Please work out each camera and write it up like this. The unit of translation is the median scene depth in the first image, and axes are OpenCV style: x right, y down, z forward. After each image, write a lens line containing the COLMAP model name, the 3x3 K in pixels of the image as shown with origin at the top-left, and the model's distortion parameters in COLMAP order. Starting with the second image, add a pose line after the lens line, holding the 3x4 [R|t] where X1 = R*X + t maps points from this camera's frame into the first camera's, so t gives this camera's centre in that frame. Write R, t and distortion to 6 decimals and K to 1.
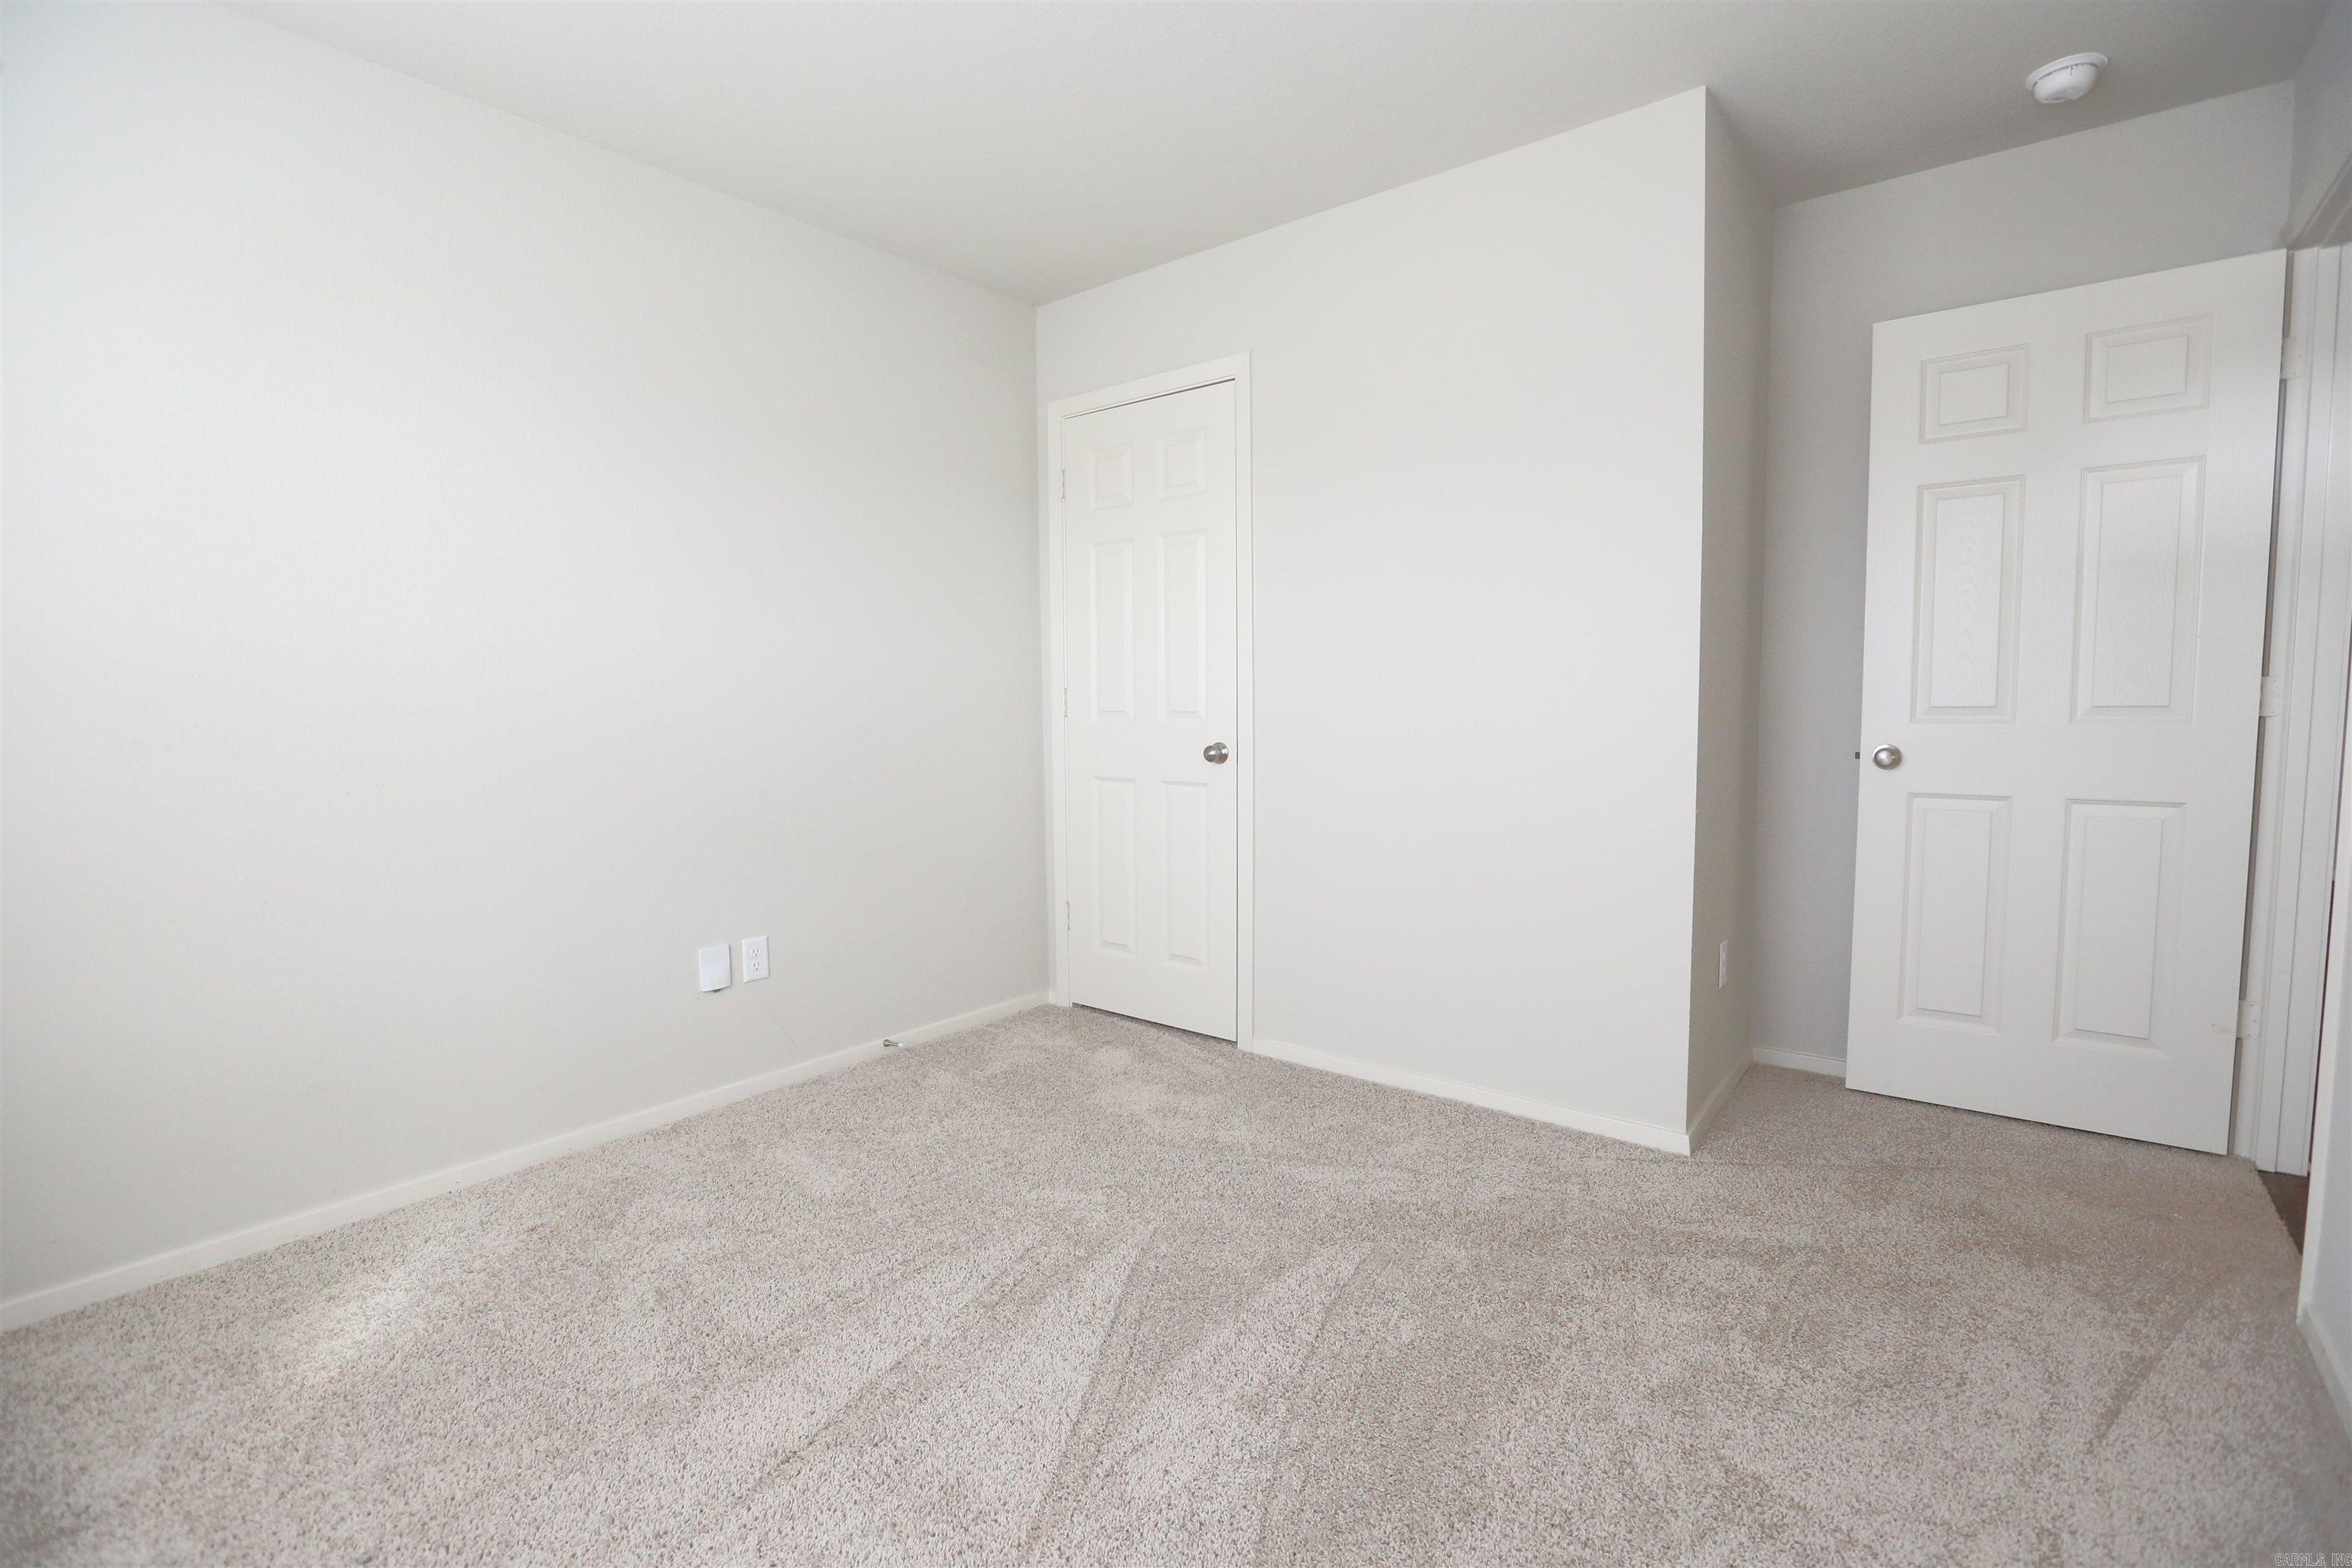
lens RADIAL K [[1066.9, 0, 1169.9], [0, 1066.9, 776.4], [0, 0, 1]] dist [-0.056530, 0.021976]
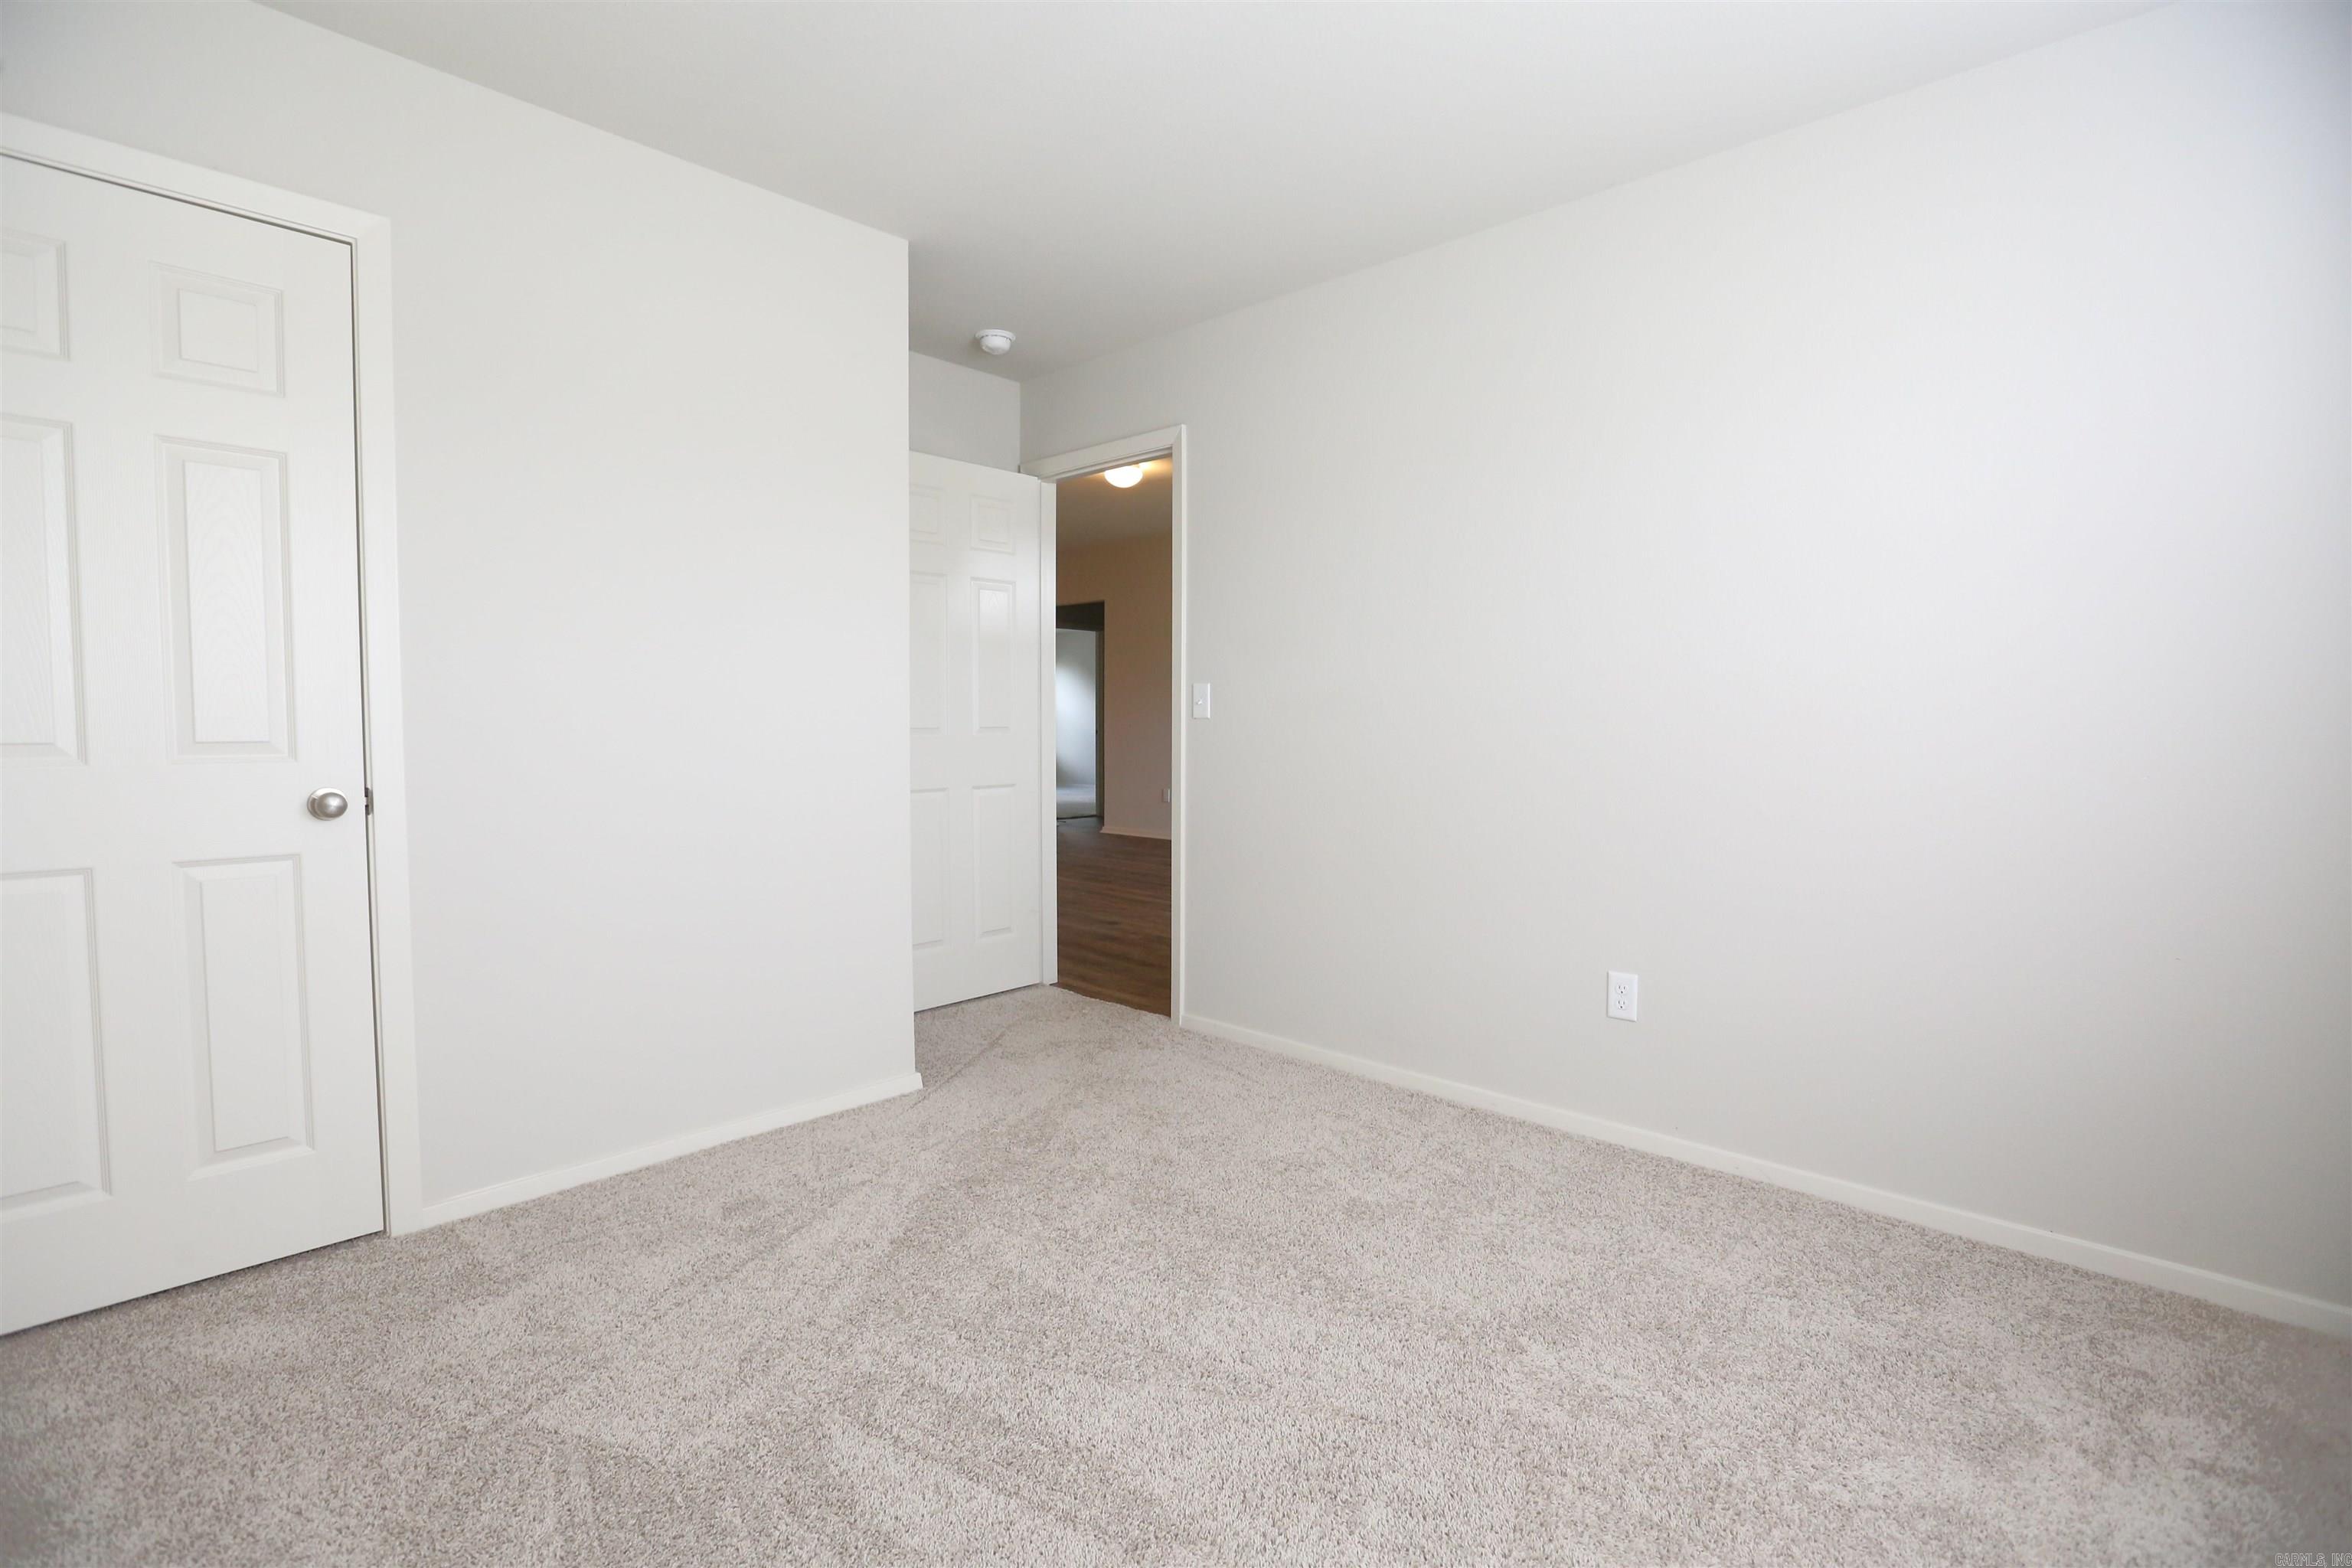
lens RADIAL K [[1066.9, 0, 1169.9], [0, 1066.9, 776.4], [0, 0, 1]] dist [-0.056530, 0.021976]
pose [[0.082823, -0.039639, 0.995776, -0.709237], [0.075622, 0.996578, 0.033381, -0.025953], [-0.993691, 0.072538, 0.085537, 0.568993]]
